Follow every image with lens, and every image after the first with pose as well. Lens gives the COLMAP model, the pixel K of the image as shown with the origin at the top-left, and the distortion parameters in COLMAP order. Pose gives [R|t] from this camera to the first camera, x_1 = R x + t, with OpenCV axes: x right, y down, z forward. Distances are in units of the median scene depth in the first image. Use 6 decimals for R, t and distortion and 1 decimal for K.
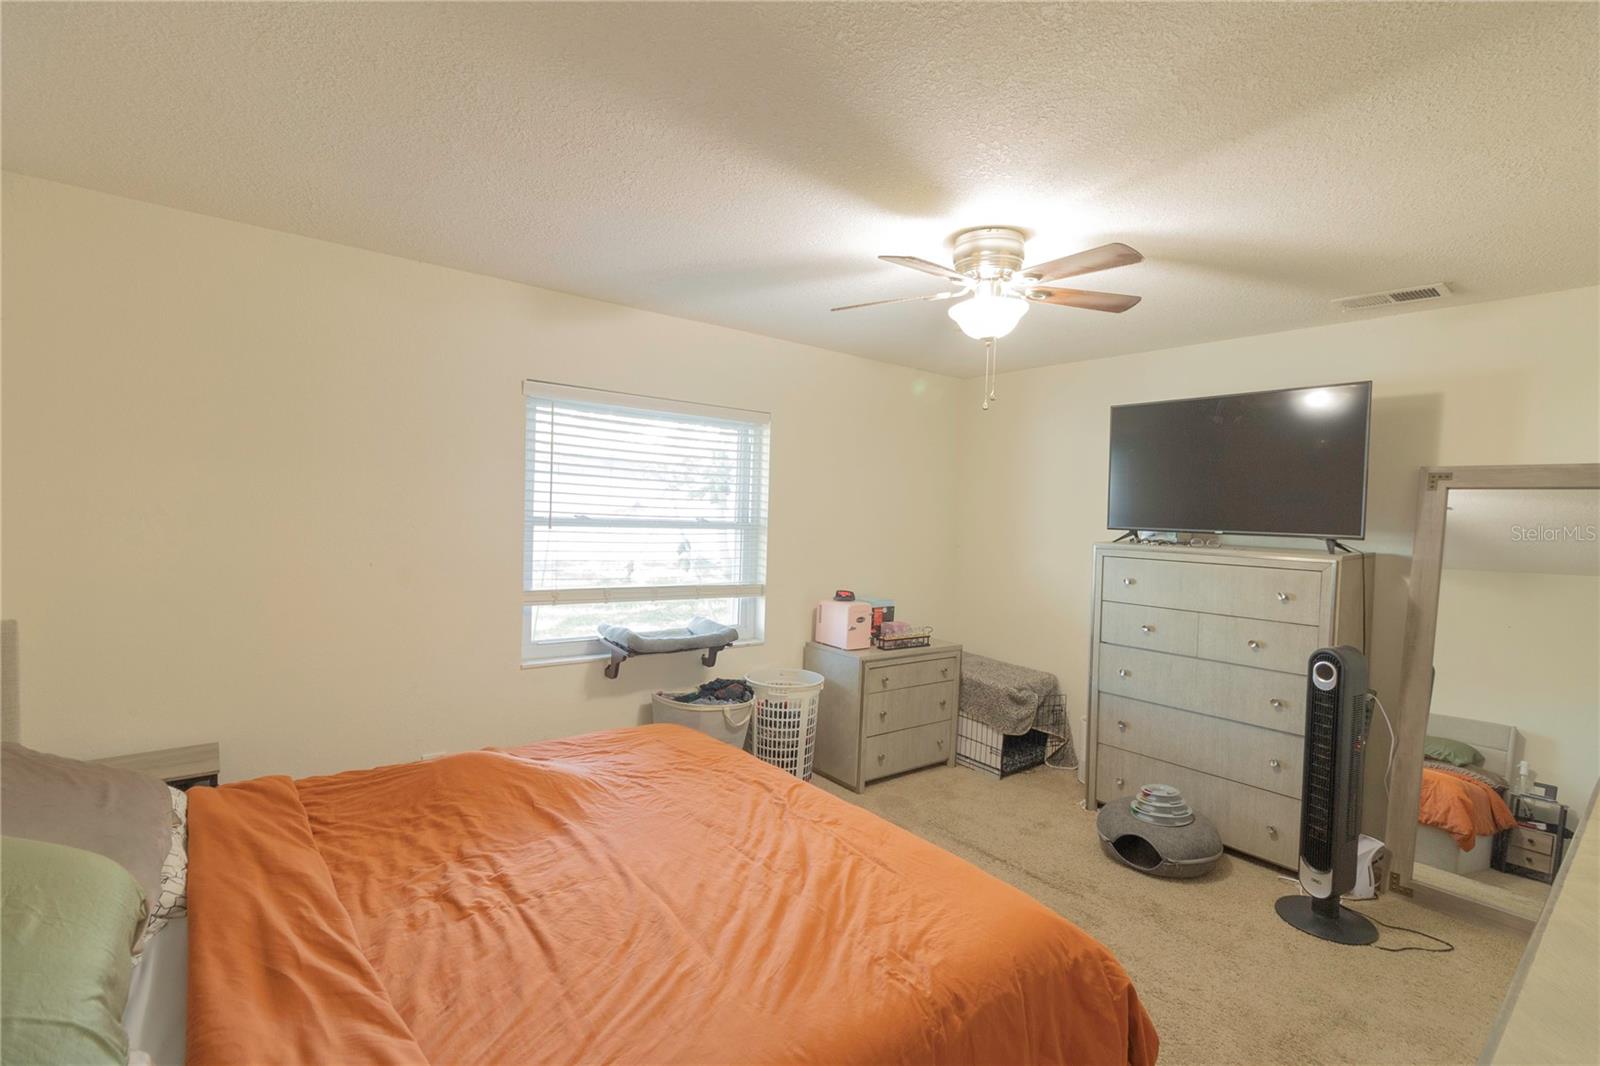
lens RADIAL K [[734.7, 0, 808.1], [0, 734.7, 535.3], [0, 0, 1]] dist [-0.000765, 0.000525]
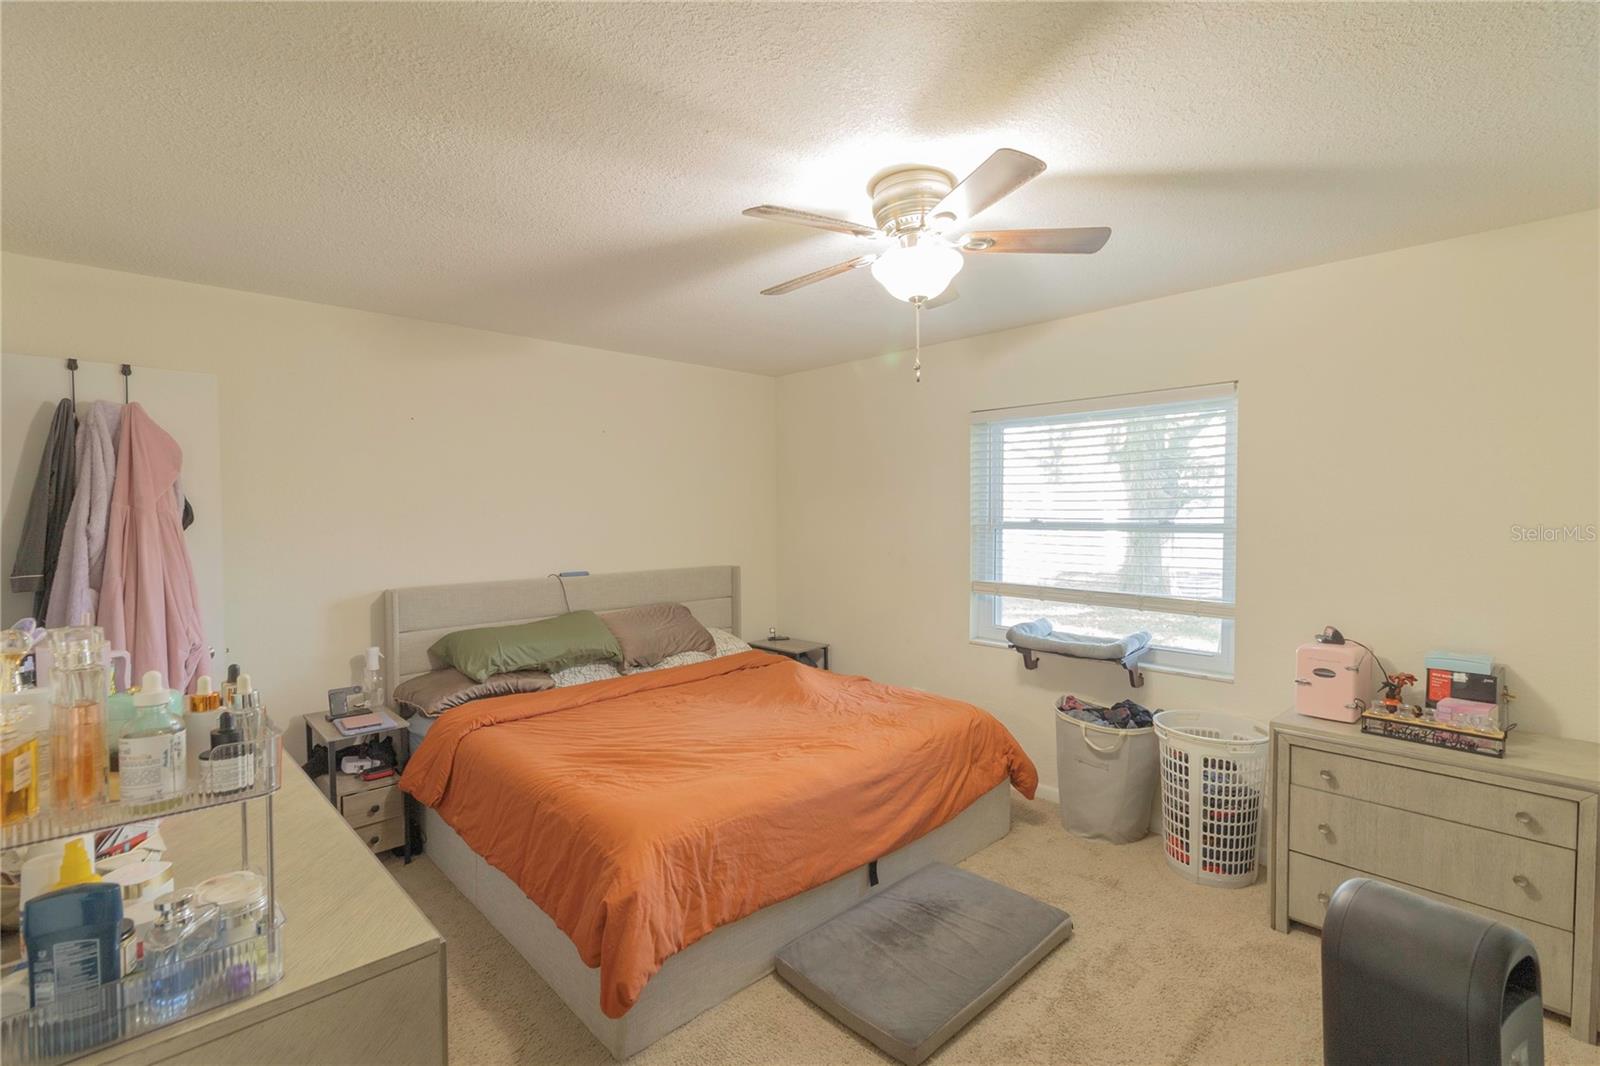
lens RADIAL K [[734.7, 0, 808.1], [0, 734.7, 535.3], [0, 0, 1]] dist [-0.000765, 0.000525]
pose [[0.068676, -0.004848, -0.997627, 0.777286], [-0.023869, 0.999694, -0.006502, 0.012143], [0.997353, 0.024259, 0.068539, 0.582185]]
